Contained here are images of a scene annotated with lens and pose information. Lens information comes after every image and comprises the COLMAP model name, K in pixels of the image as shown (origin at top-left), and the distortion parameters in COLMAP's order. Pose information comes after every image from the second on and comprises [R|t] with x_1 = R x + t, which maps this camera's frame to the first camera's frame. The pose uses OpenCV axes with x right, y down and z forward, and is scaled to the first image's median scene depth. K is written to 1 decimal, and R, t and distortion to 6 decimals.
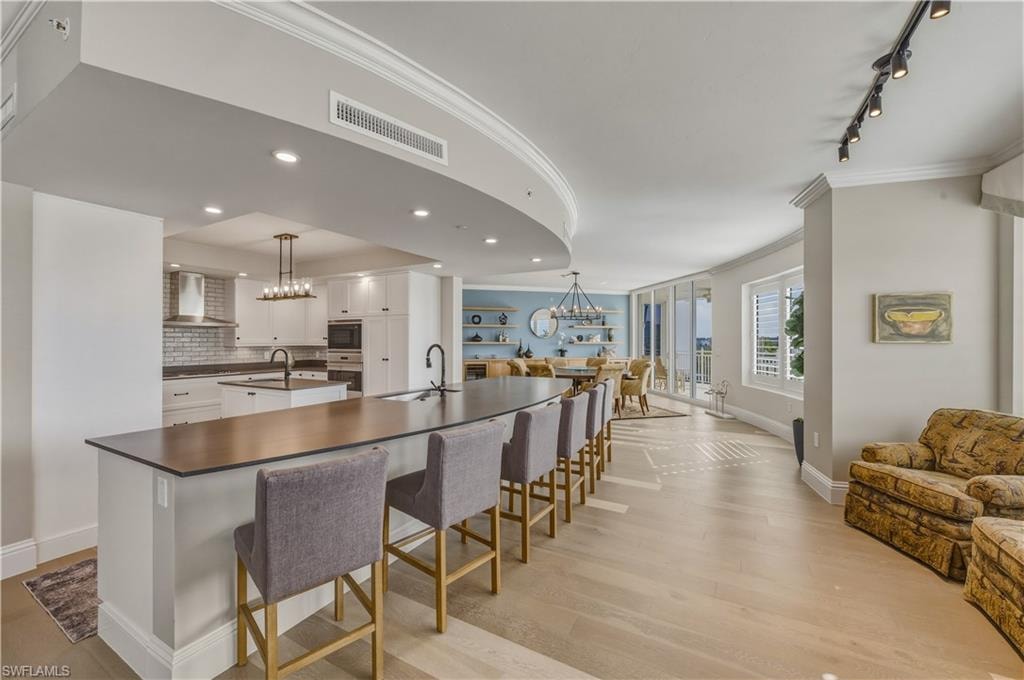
lens RADIAL K [[400.9, 0, 512.0], [0, 400.9, 340.0], [0, 0, 1]] dist [-0.000601, -0.000563]
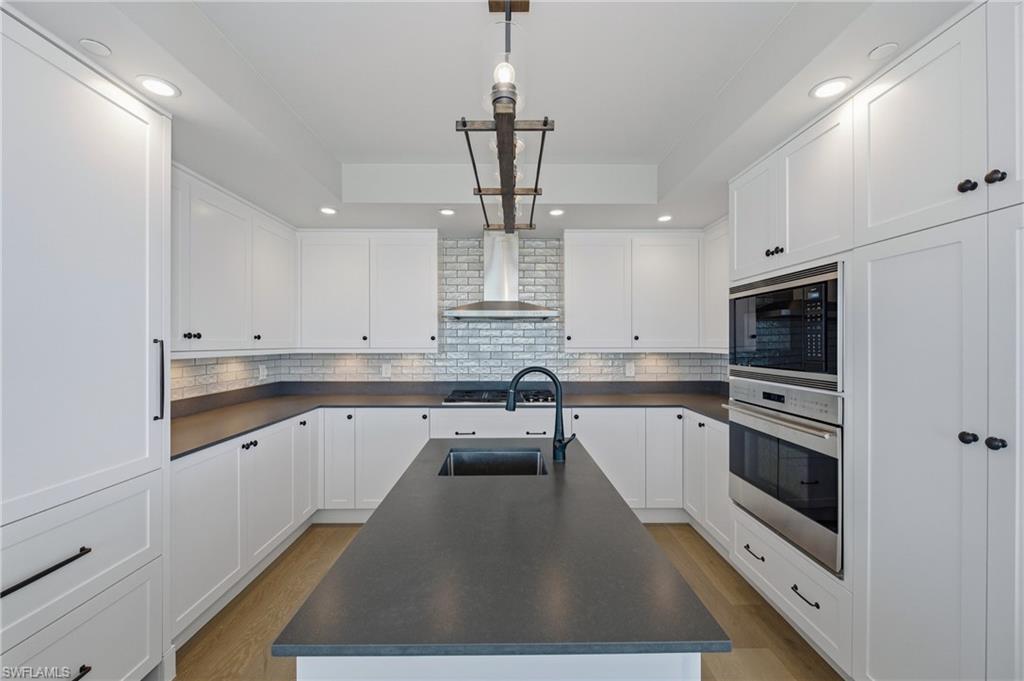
lens RADIAL K [[400.9, 0, 512.0], [0, 400.9, 340.5], [0, 0, 1]] dist [-0.000601, -0.000563]
pose [[0.490380, -0.003570, -0.871502, -0.250263], [-0.000701, 0.999990, -0.004491, 0.001977], [0.871509, 0.002813, 0.490372, 0.684502]]
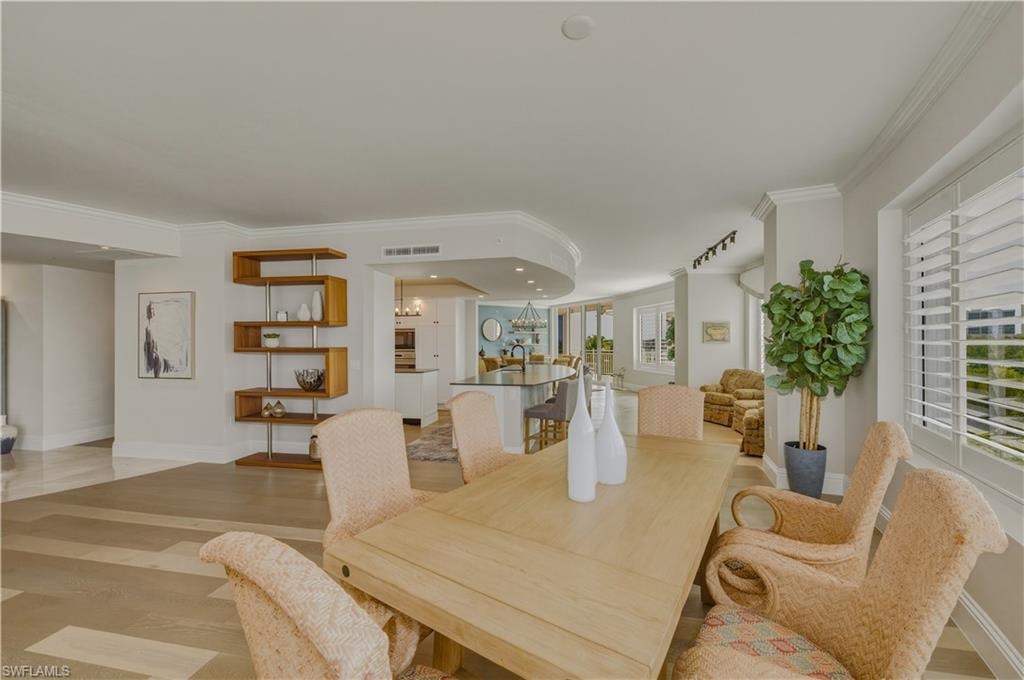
lens RADIAL K [[400.9, 0, 512.0], [0, 400.9, 340.0], [0, 0, 1]] dist [-0.000601, -0.000563]
pose [[0.950658, -0.001683, 0.310237, -0.492727], [0.003852, 0.999972, -0.006380, 0.000761], [-0.310218, 0.007261, 0.950638, -0.487211]]
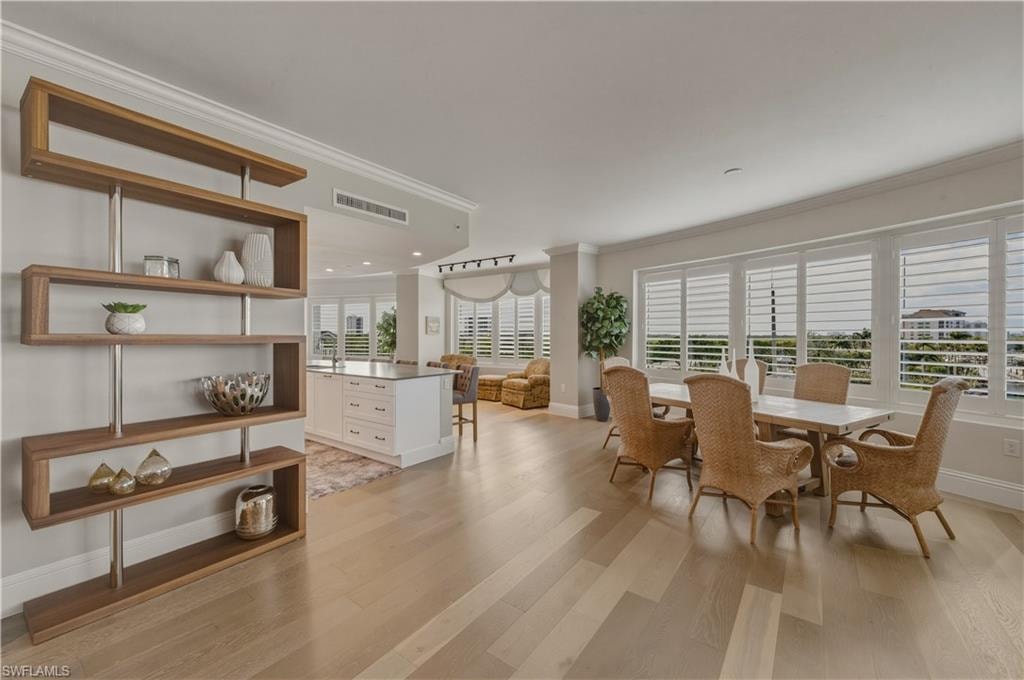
lens RADIAL K [[400.9, 0, 512.0], [0, 400.9, 340.0], [0, 0, 1]] dist [-0.000601, -0.000563]
pose [[0.137645, -0.012791, 0.990399, -1.330251], [-0.005639, 0.999890, 0.013697, 0.011379], [-0.990466, -0.007470, 0.137558, 0.364739]]
